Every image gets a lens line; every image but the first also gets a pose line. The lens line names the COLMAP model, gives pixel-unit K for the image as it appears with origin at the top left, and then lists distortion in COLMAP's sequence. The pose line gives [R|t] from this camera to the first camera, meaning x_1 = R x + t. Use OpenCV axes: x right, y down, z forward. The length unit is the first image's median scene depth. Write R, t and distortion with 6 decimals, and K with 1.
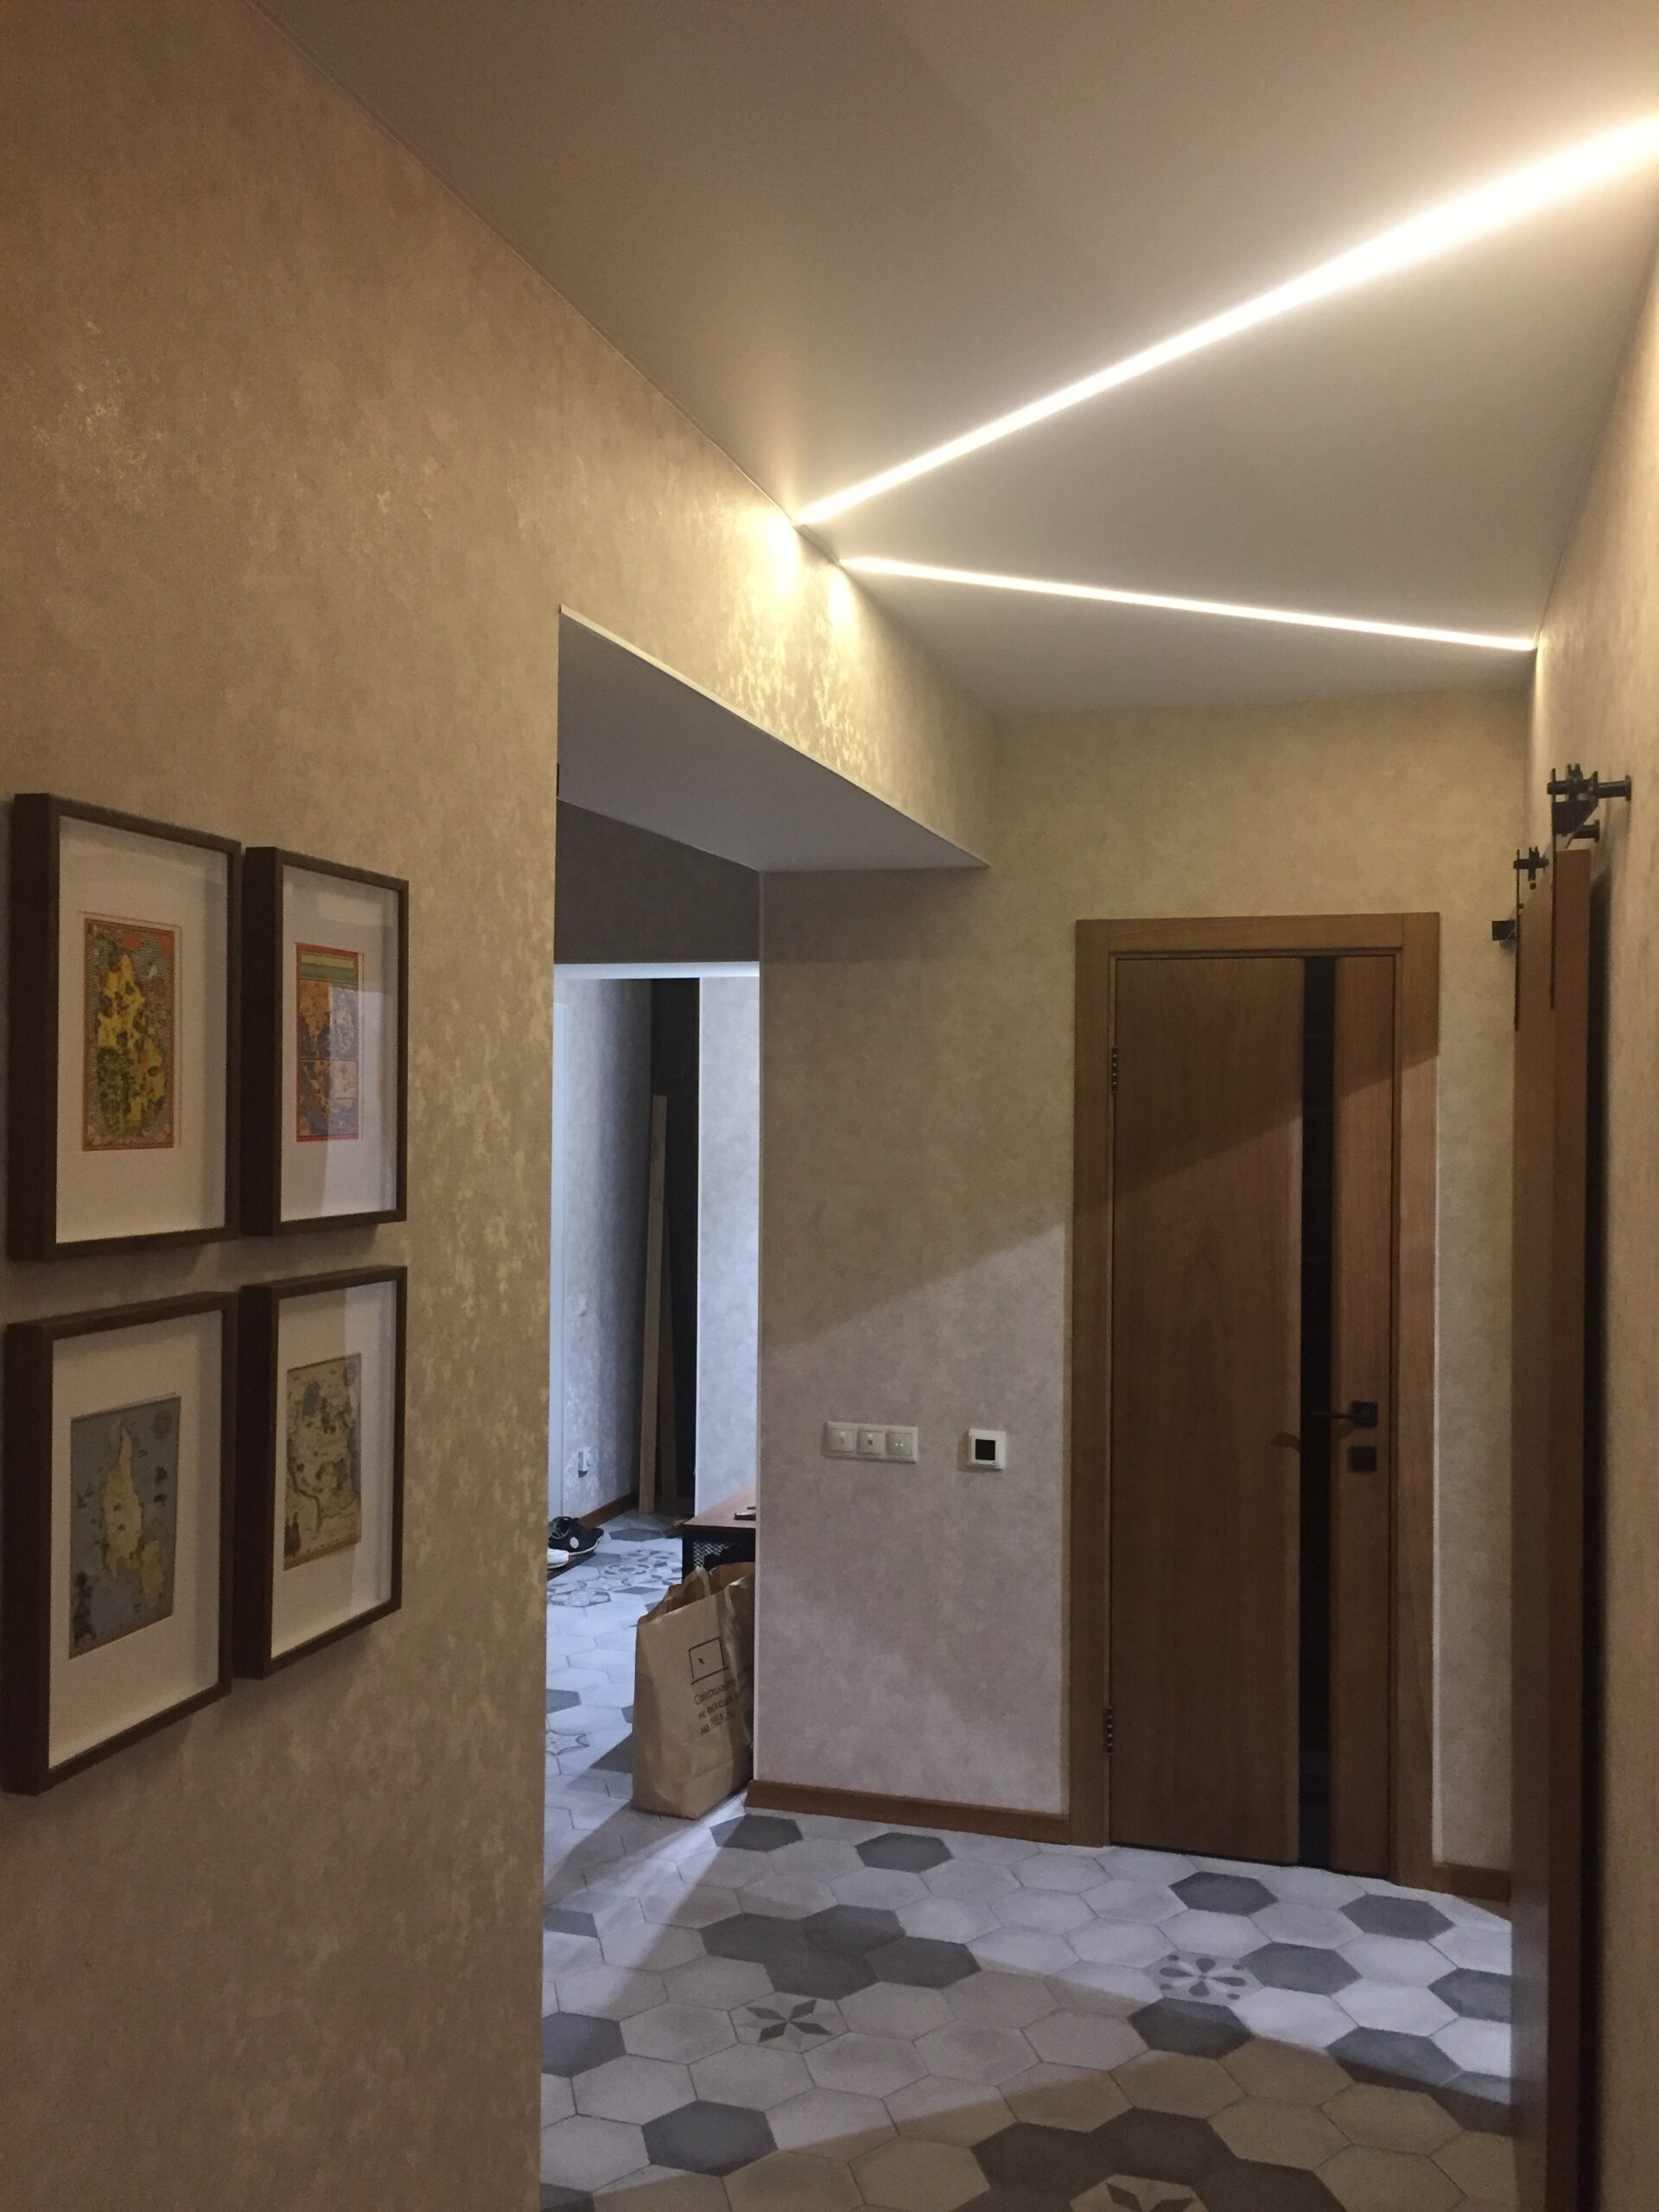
lens RADIAL K [[1888.9, 0, 824.3], [0, 1888.9, 1114.2], [0, 0, 1]] dist [0.072154, -0.086197]
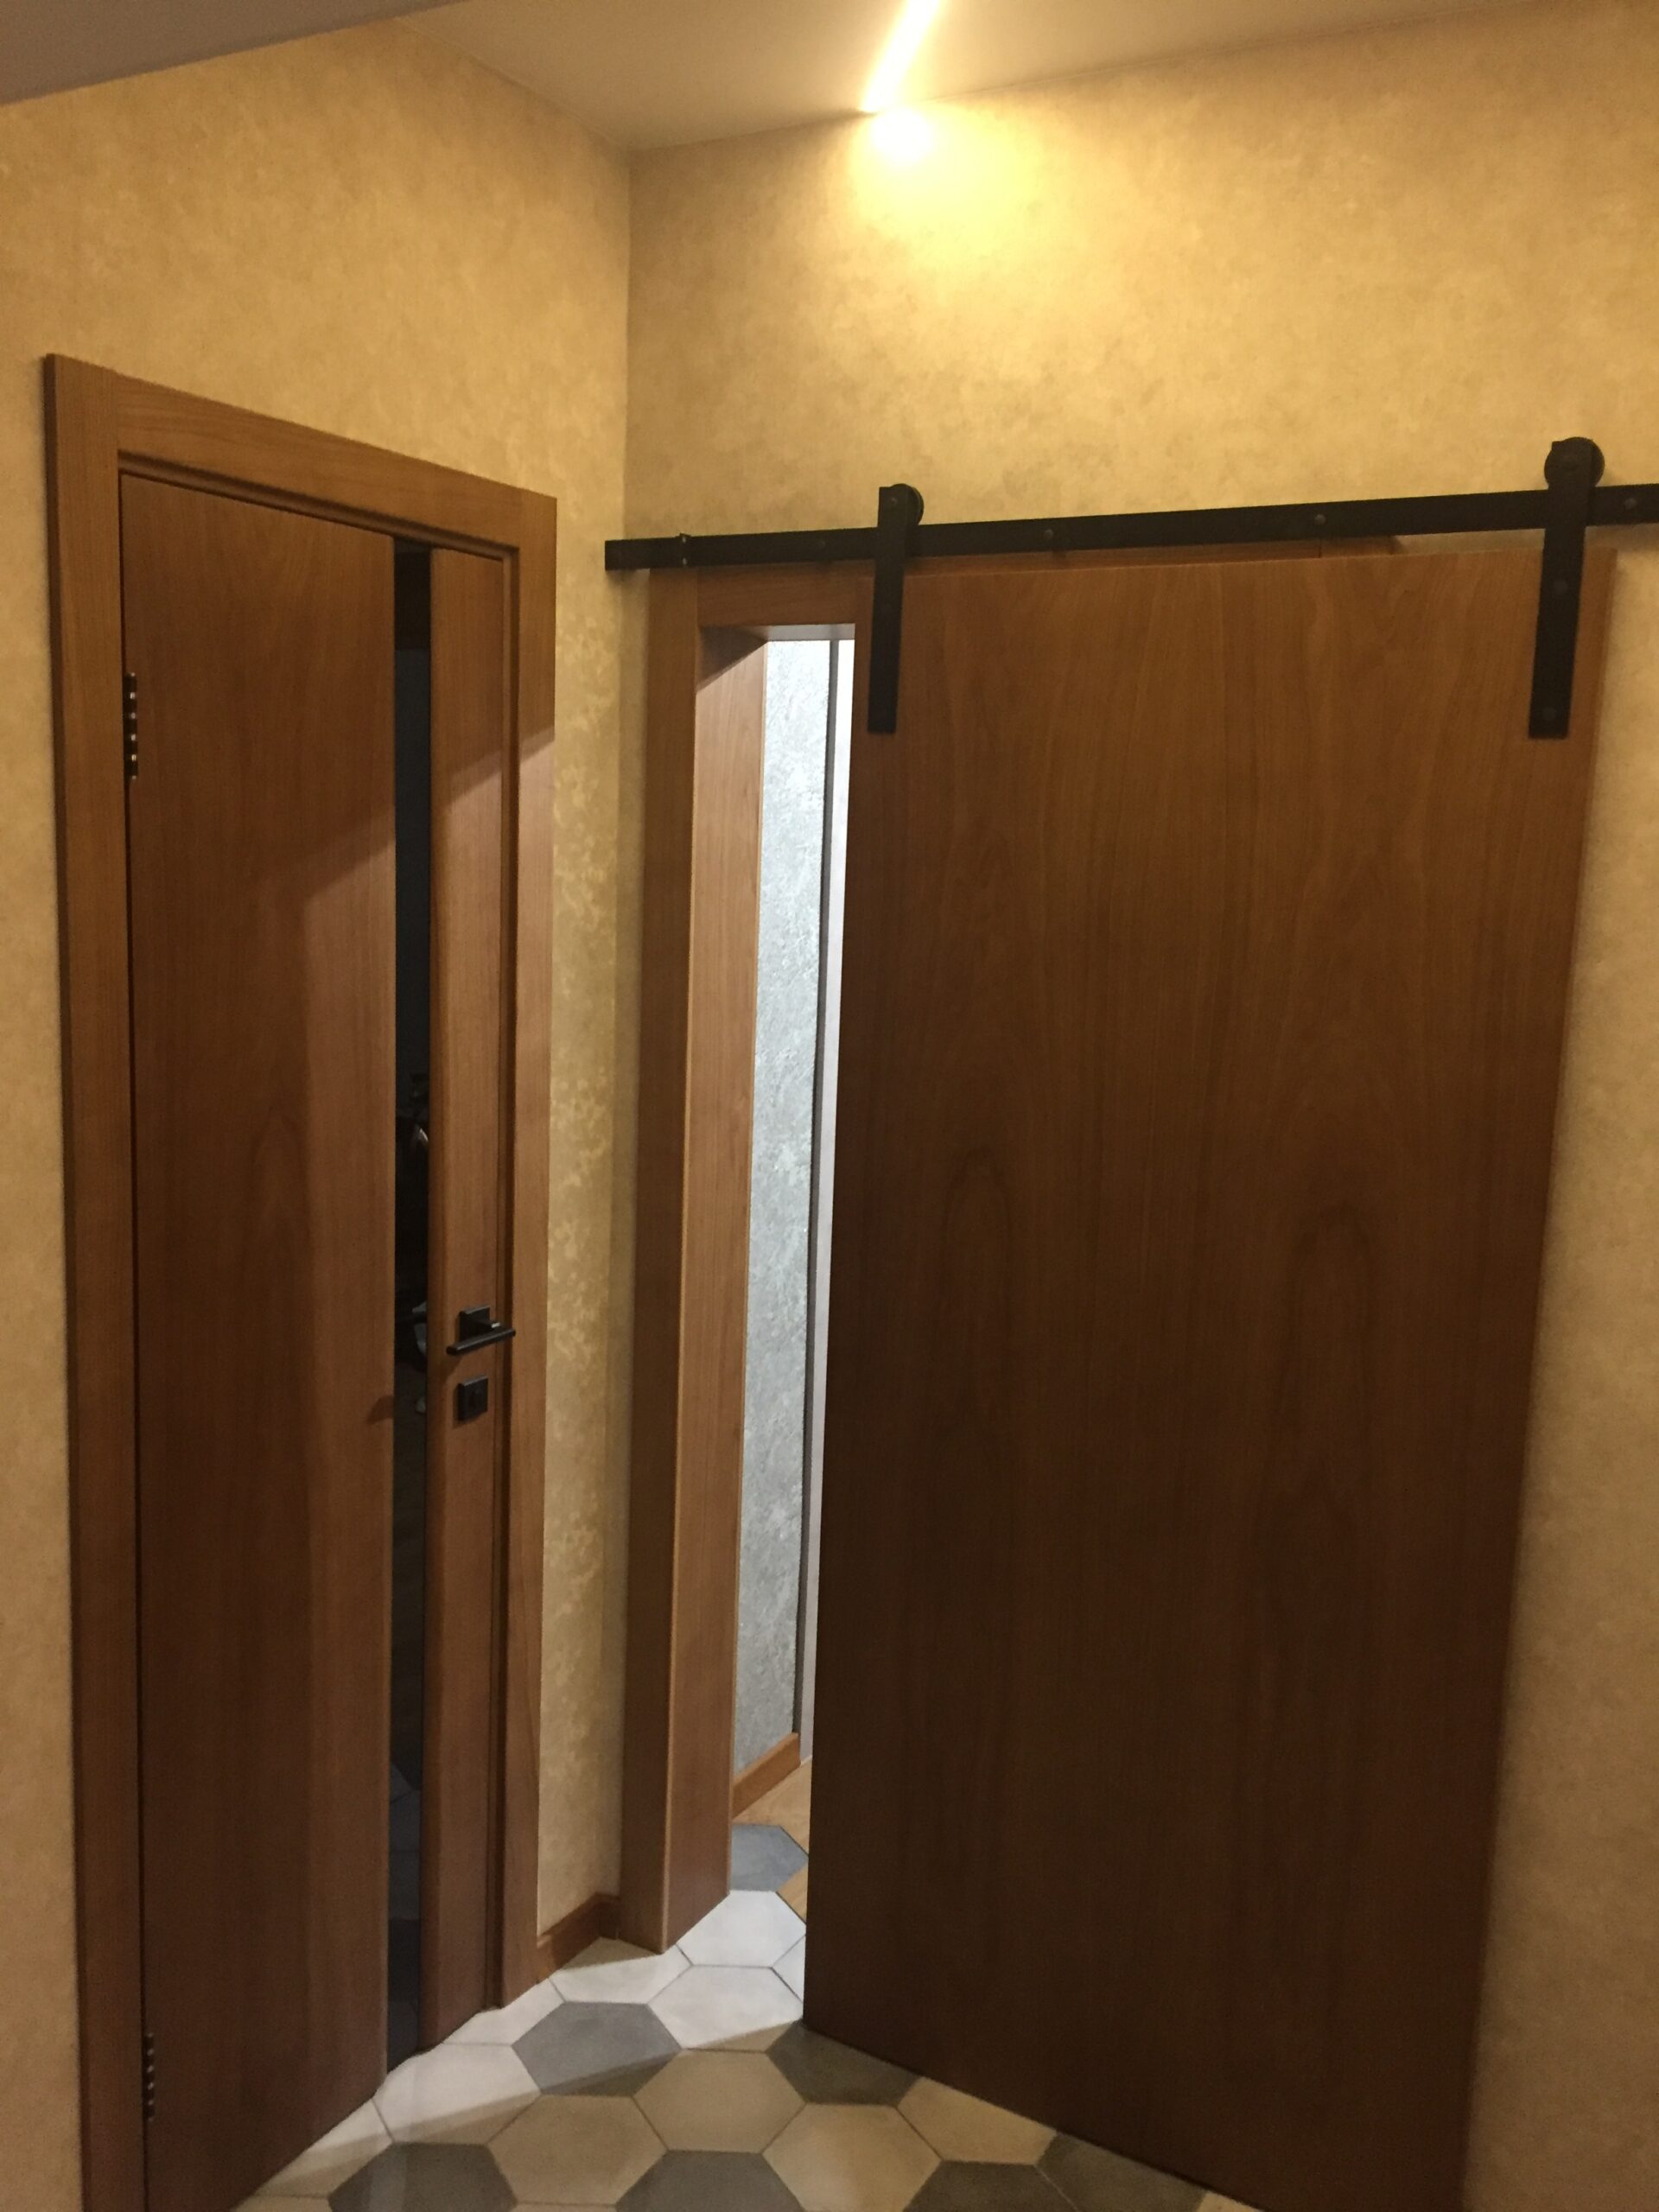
lens RADIAL K [[1888.9, 0, 830.1], [0, 1888.9, 1105.4], [0, 0, 1]] dist [0.072154, -0.086197]
pose [[0.207451, -0.143611, 0.967646, -0.260214], [-0.036156, 0.987364, 0.154289, -0.010831], [-0.977577, -0.066993, 0.199638, 0.739230]]
